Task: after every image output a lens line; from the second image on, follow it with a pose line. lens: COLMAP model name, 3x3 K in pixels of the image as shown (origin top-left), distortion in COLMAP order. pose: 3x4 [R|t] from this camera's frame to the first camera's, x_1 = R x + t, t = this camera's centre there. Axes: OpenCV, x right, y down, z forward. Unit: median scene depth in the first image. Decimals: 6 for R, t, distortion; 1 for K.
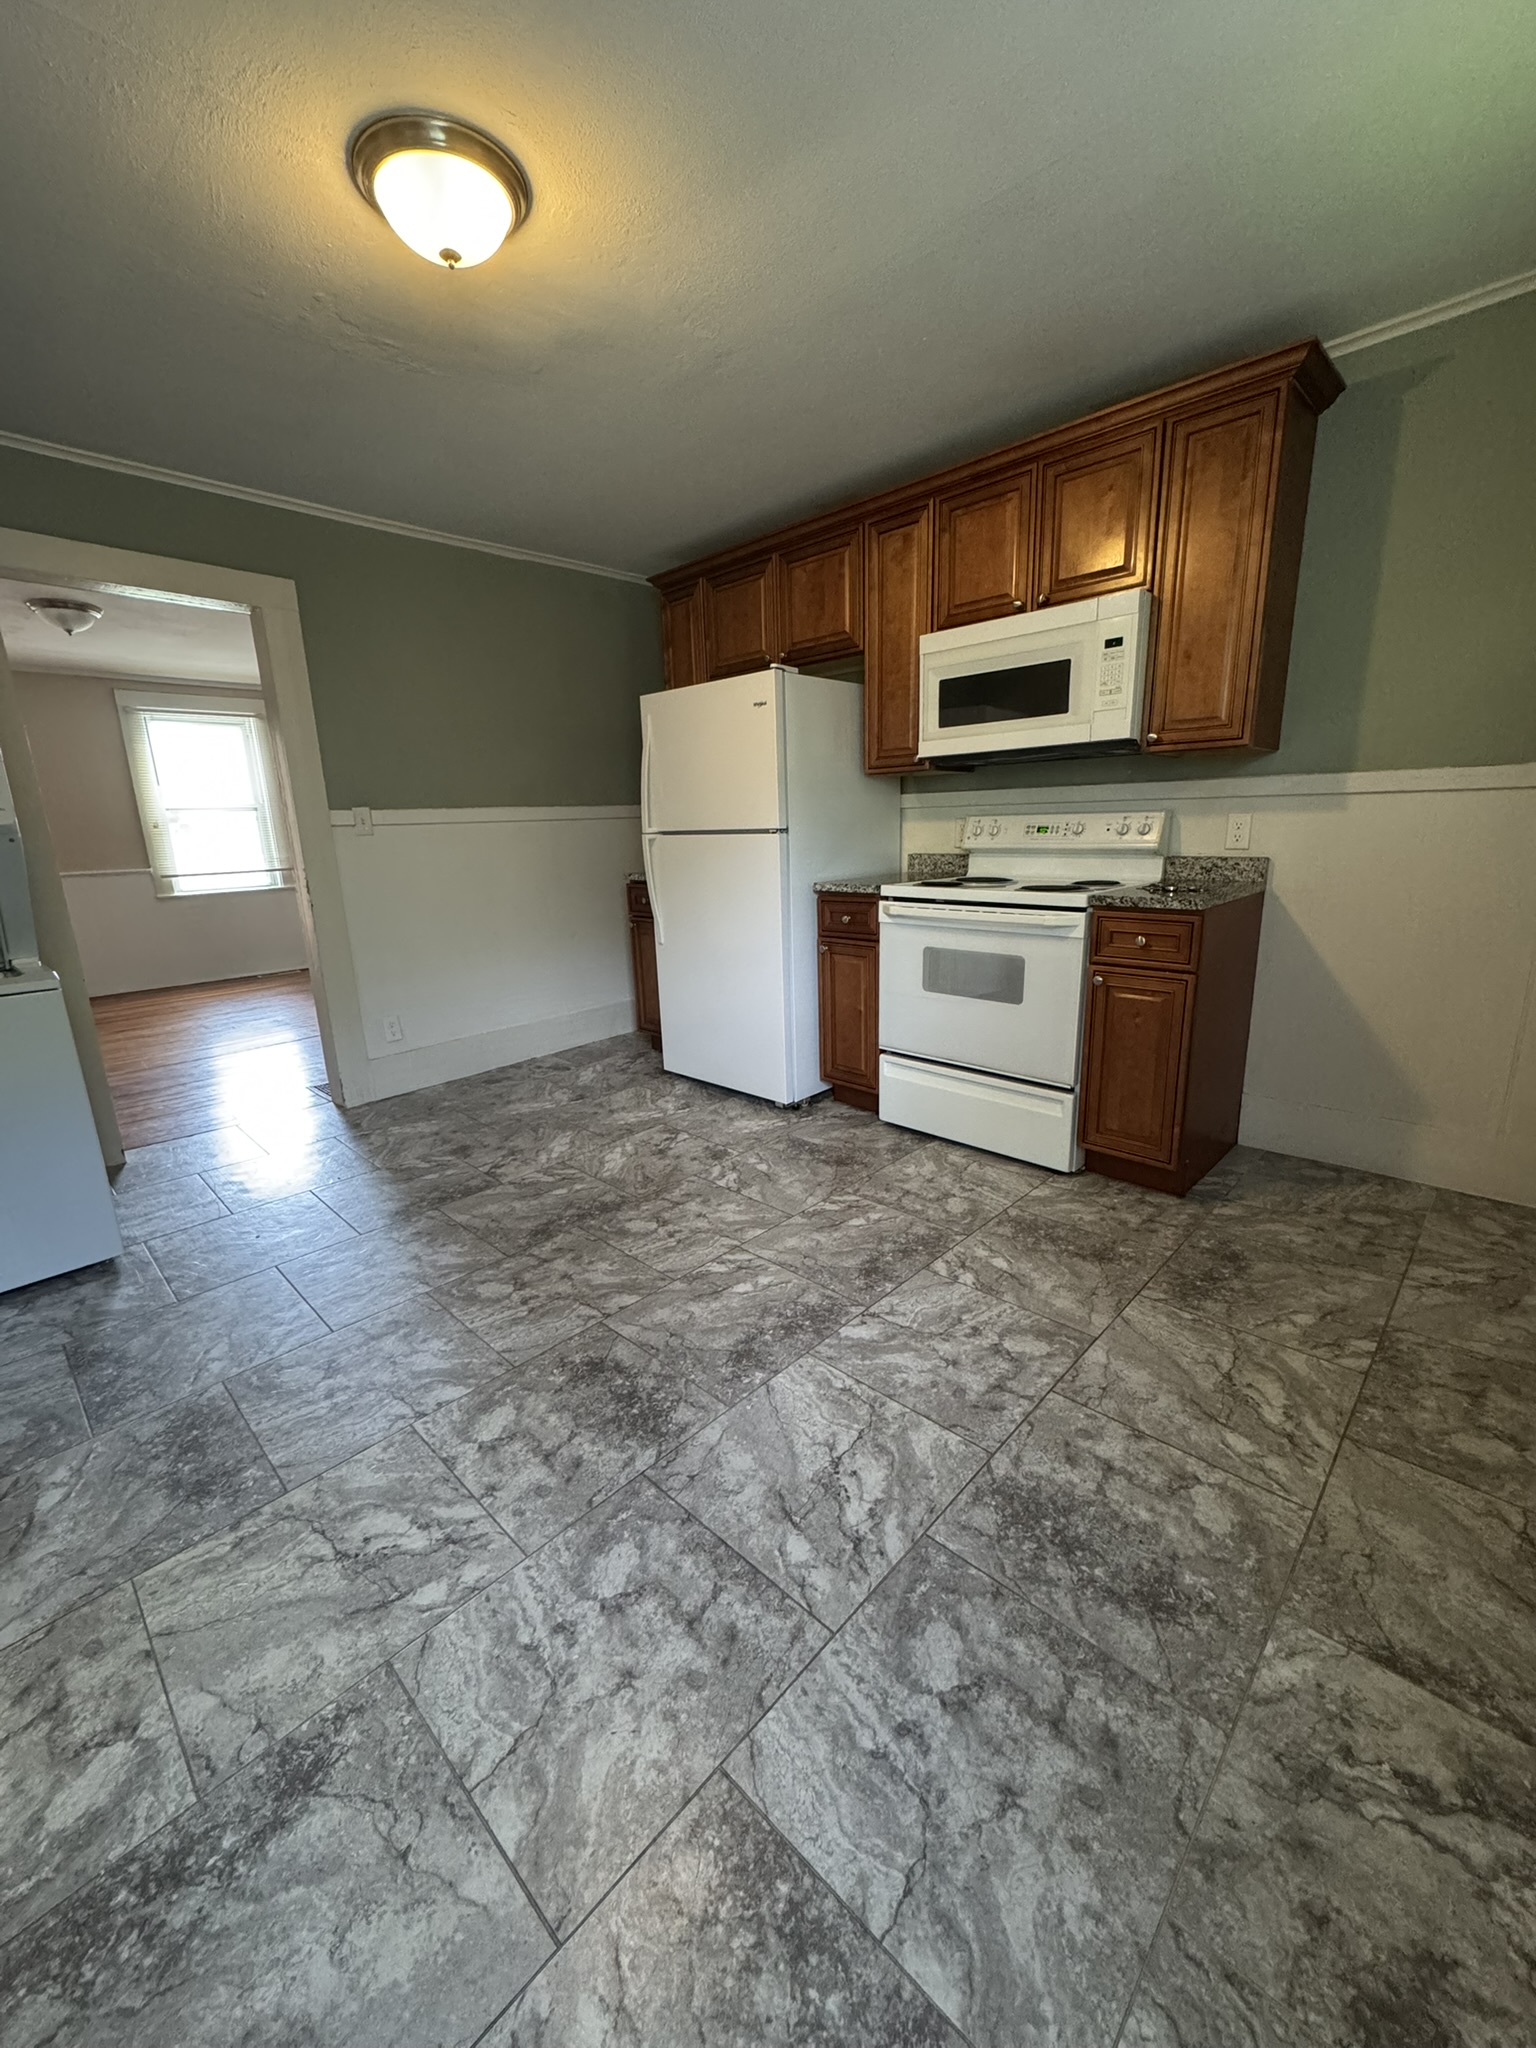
lens RADIAL K [[815.4, 0, 772.5], [0, 815.4, 1022.5], [0, 0, 1]] dist [-0.005376, 0.001231]
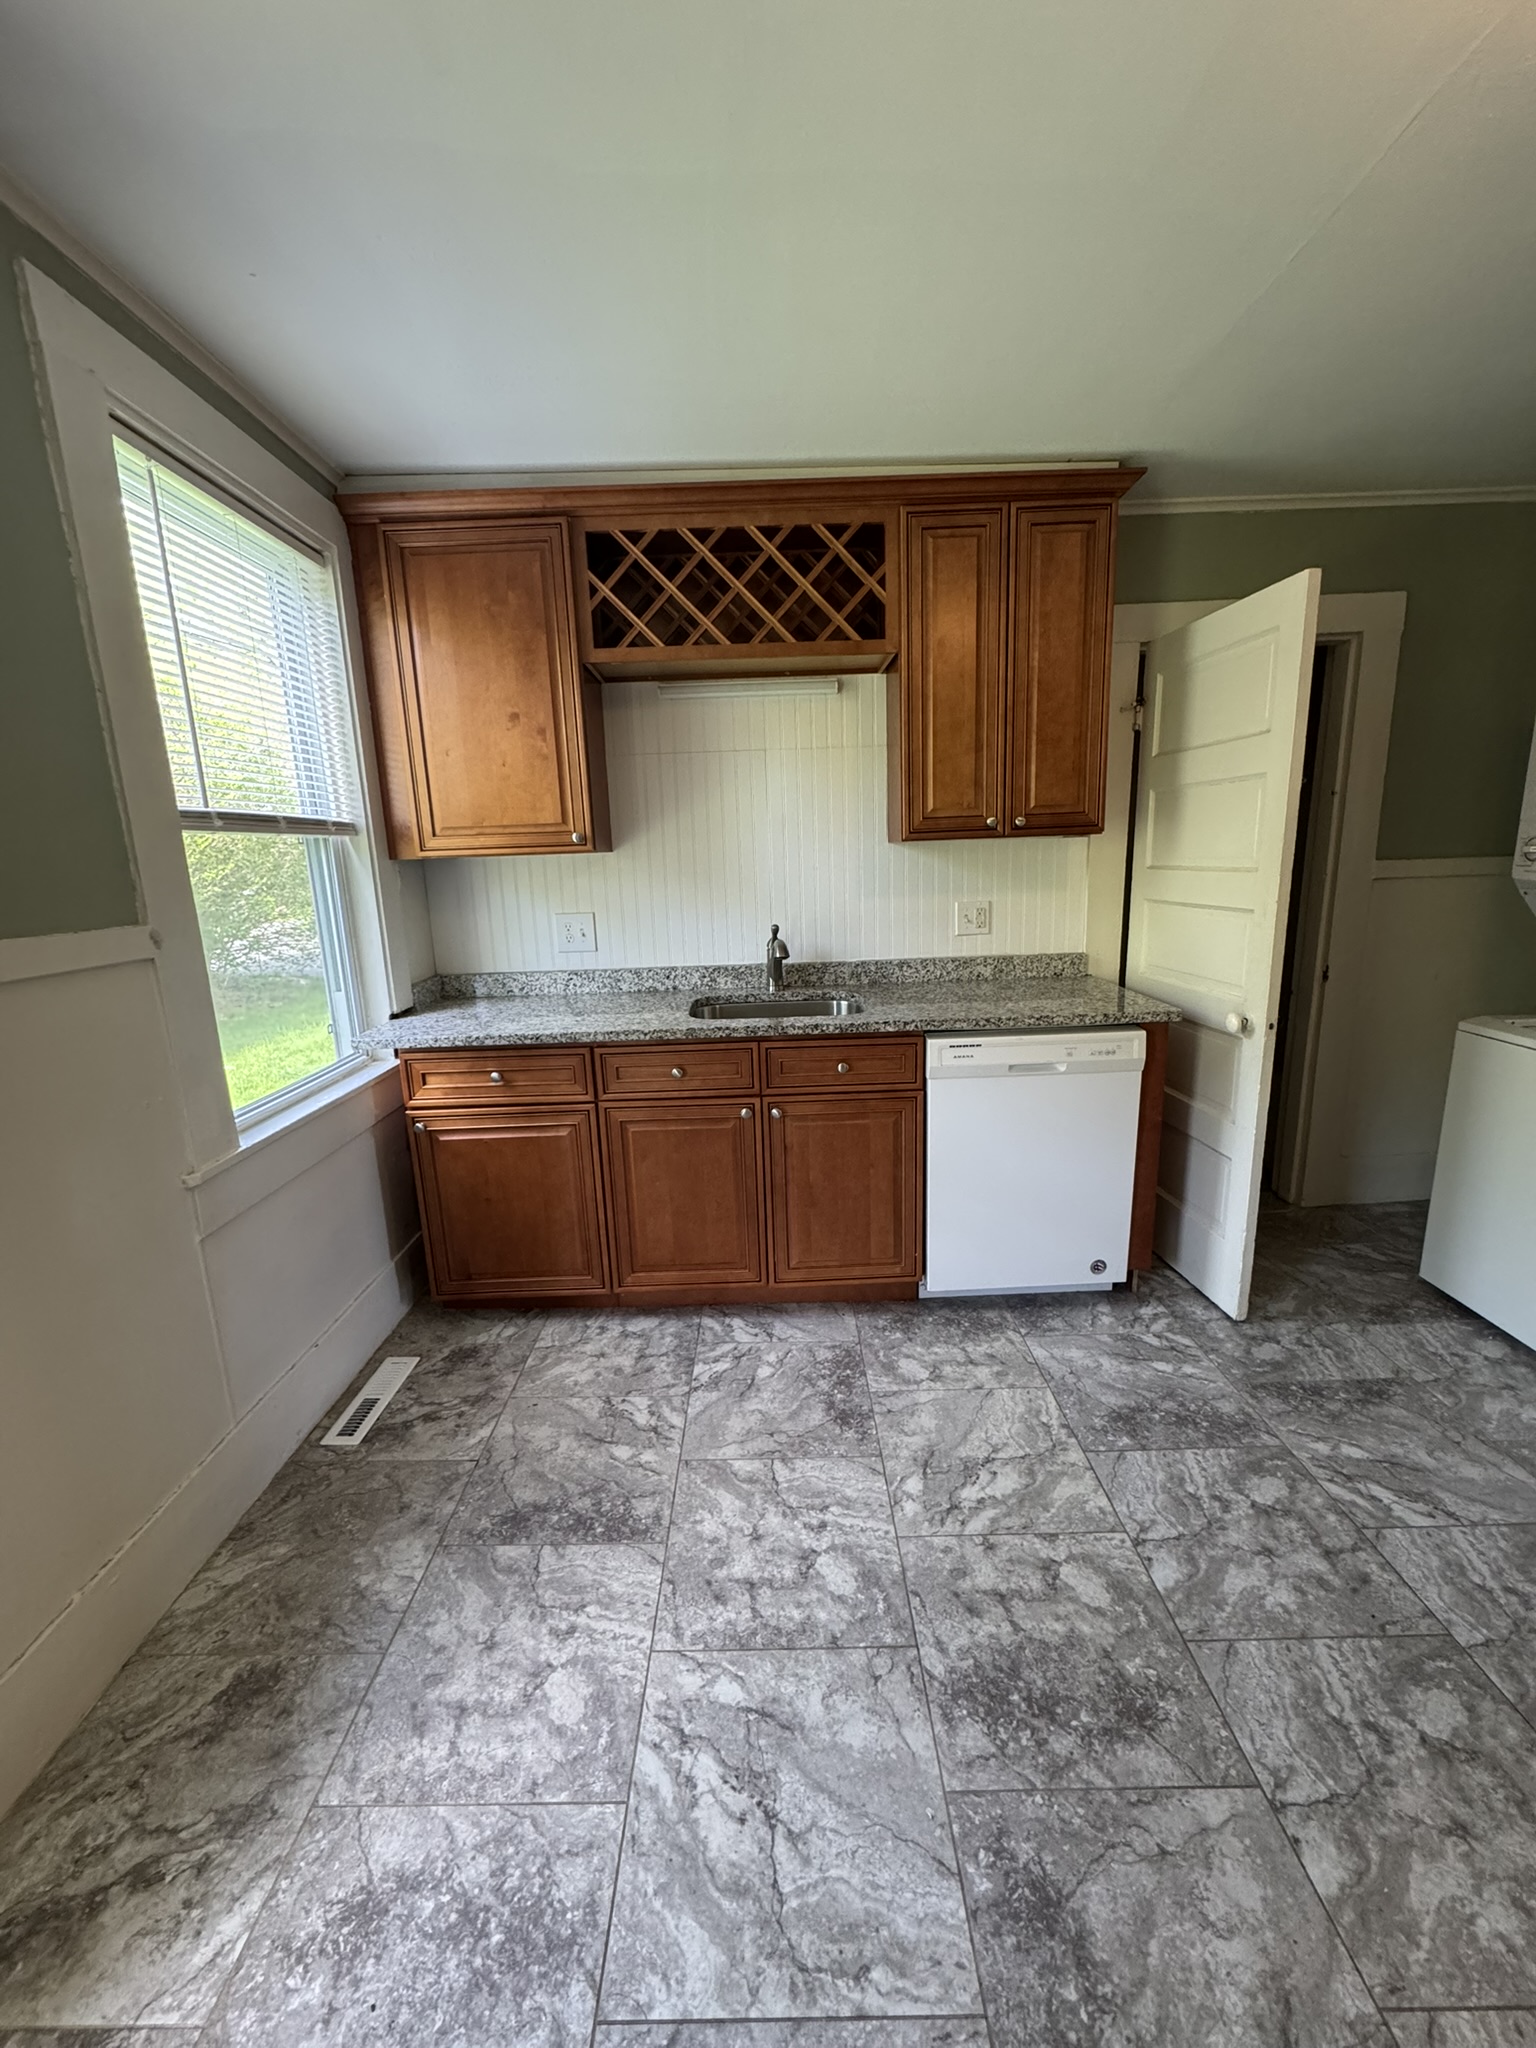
lens RADIAL K [[815.4, 0, 771.6], [0, 815.4, 1022.0], [0, 0, 1]] dist [-0.005376, 0.001231]
pose [[-0.719510, 0.195942, -0.666267, 0.379848], [-0.113864, 0.913107, 0.391498, -0.386547], [0.685084, 0.357551, -0.634679, 1.047168]]
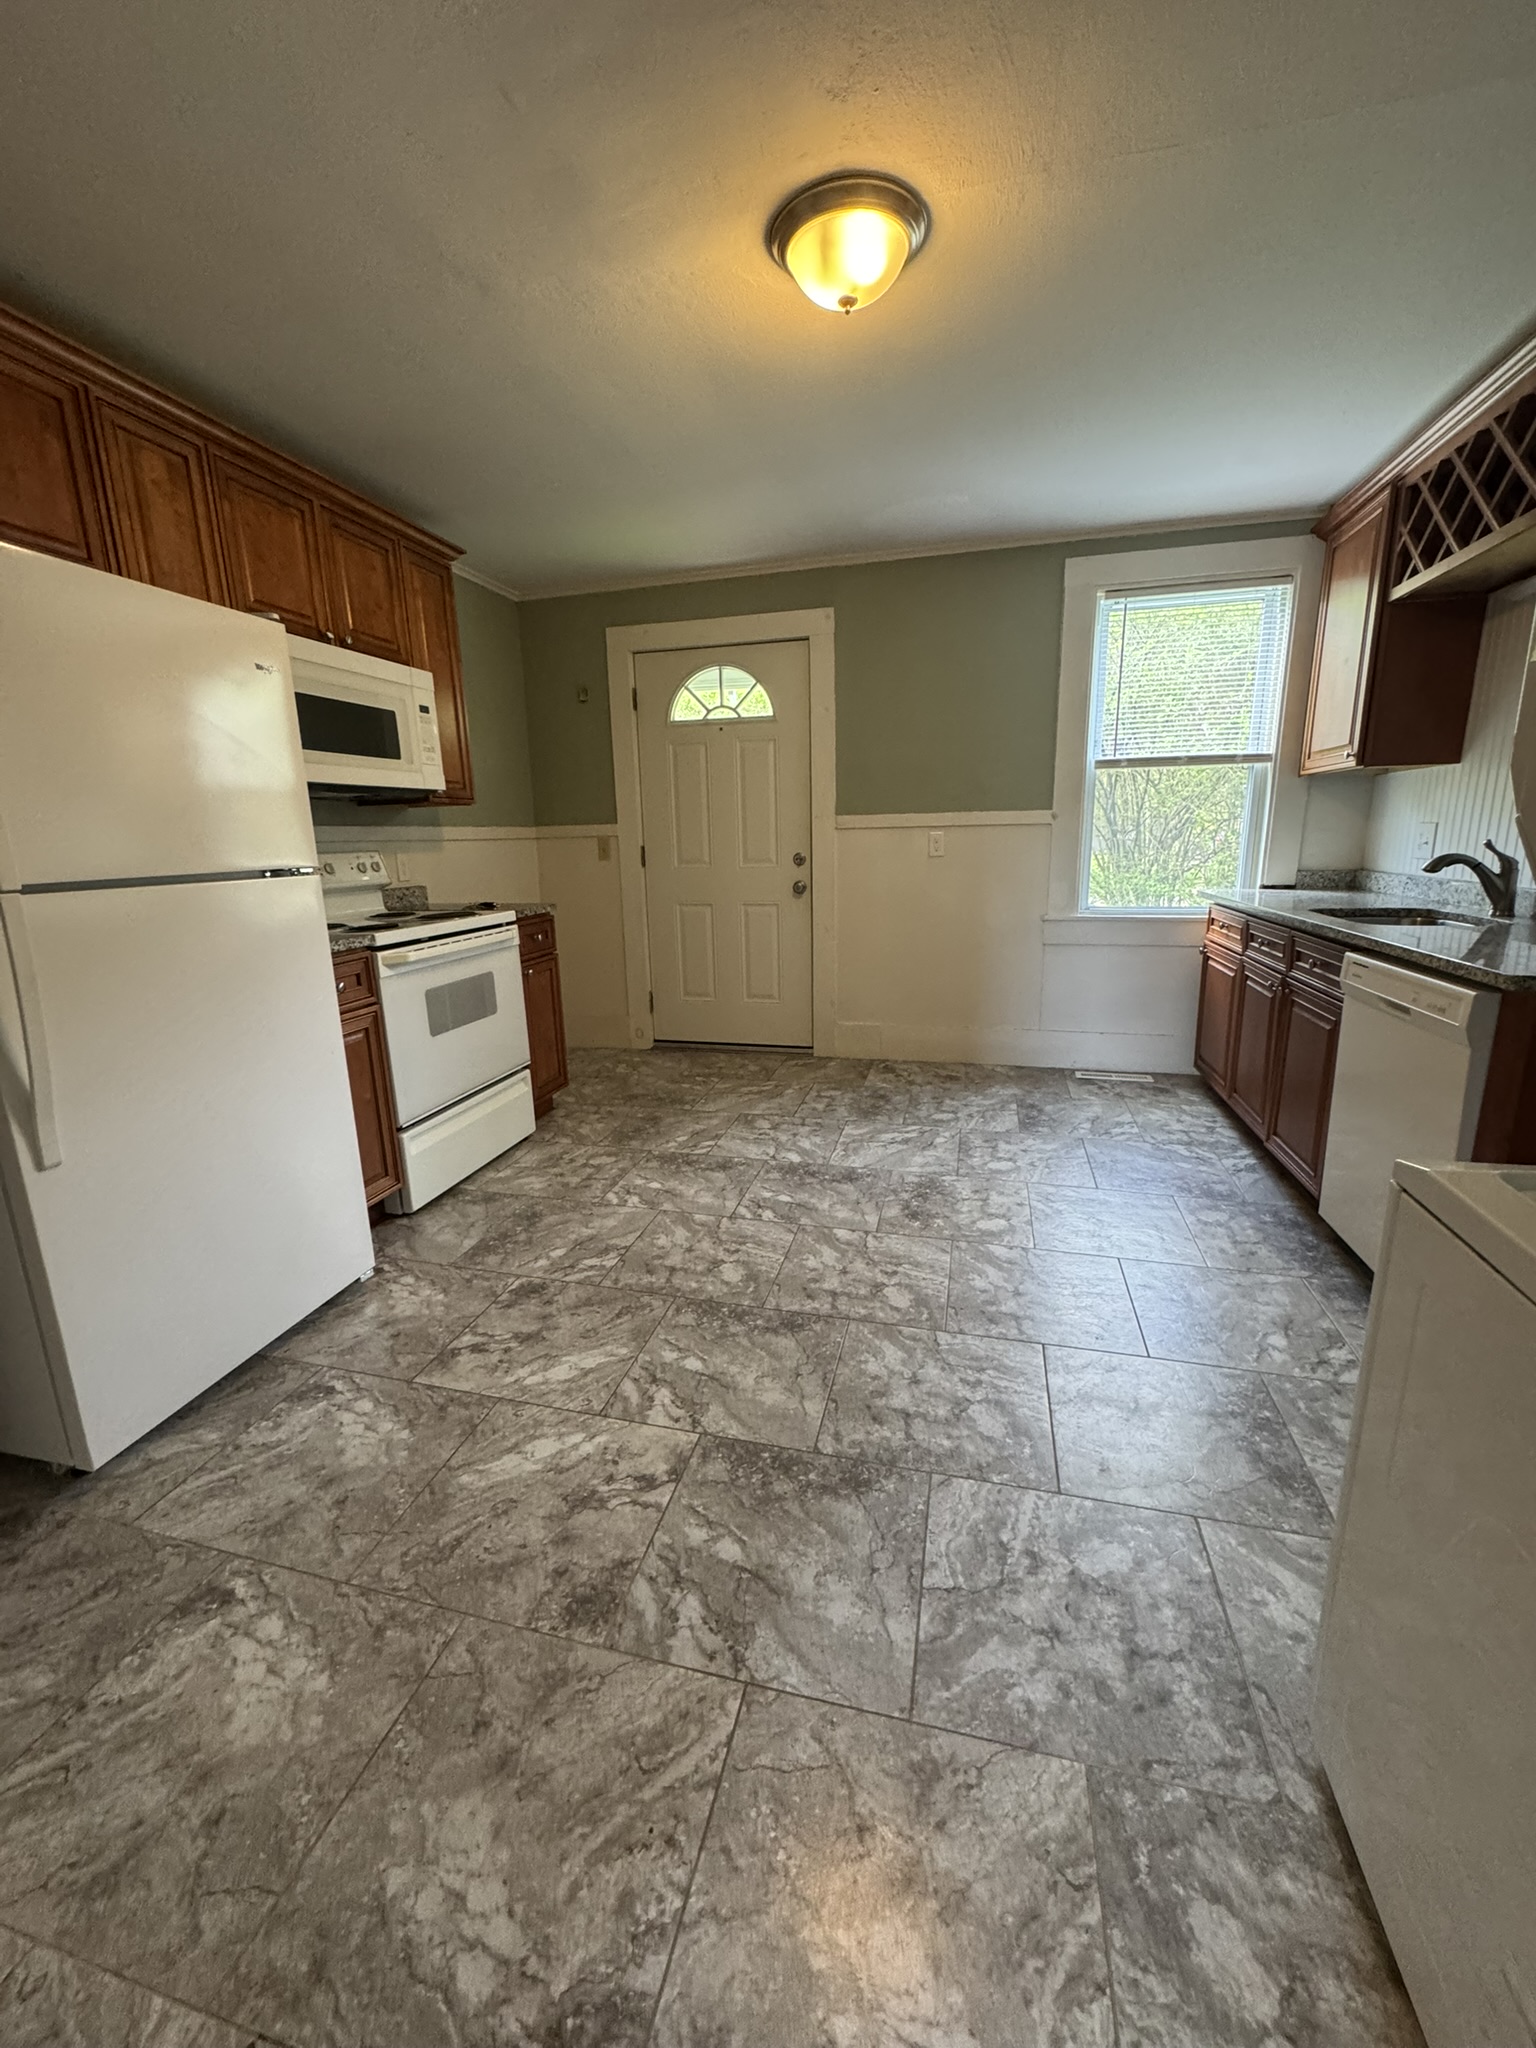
lens RADIAL K [[815.4, 0, 771.0], [0, 815.4, 1022.7], [0, 0, 1]] dist [-0.005376, 0.001231]
pose [[-0.492450, -0.156840, 0.856093, -1.300626], [0.247138, 0.917942, 0.310332, -0.403575], [-0.834516, 0.364396, -0.413279, 1.727903]]
